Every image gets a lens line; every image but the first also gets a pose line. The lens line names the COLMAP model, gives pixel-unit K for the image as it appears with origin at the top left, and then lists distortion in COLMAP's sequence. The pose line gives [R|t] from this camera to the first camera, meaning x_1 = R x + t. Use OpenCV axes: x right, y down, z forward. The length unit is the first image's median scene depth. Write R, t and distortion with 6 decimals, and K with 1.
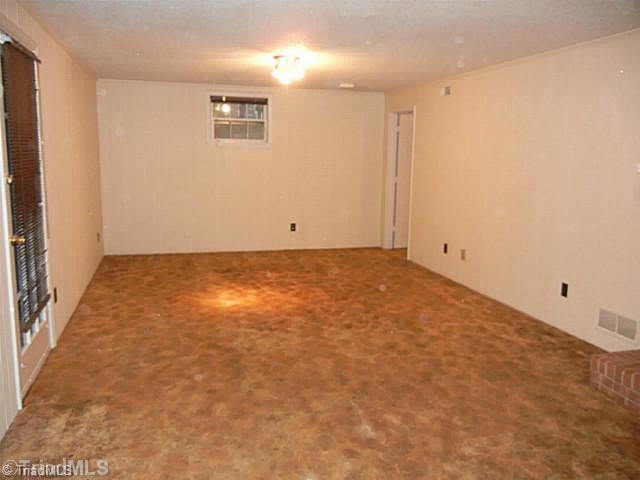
lens RADIAL K [[554.4, 0, 320.6], [0, 554.4, 240.5], [0, 0, 1]] dist [-0.000221, 0.003331]
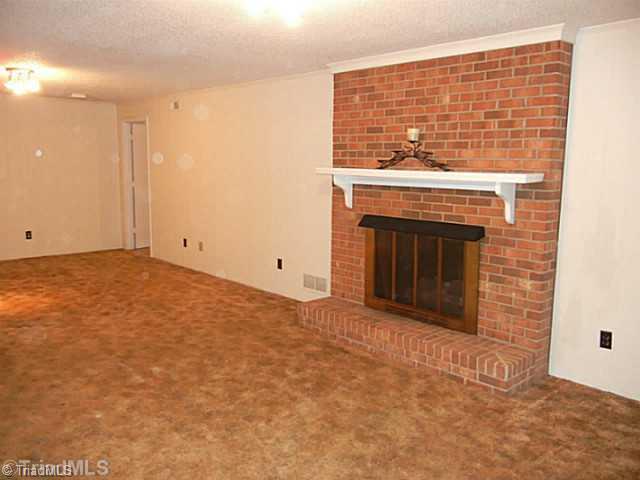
lens RADIAL K [[554.4, 0, 322.1], [0, 554.4, 236.9], [0, 0, 1]] dist [-0.000221, 0.003331]
pose [[0.888012, -0.068986, 0.454616, -0.068161], [0.075913, 0.997110, 0.003025, 0.032295], [-0.453511, 0.031826, 0.890682, -0.236564]]
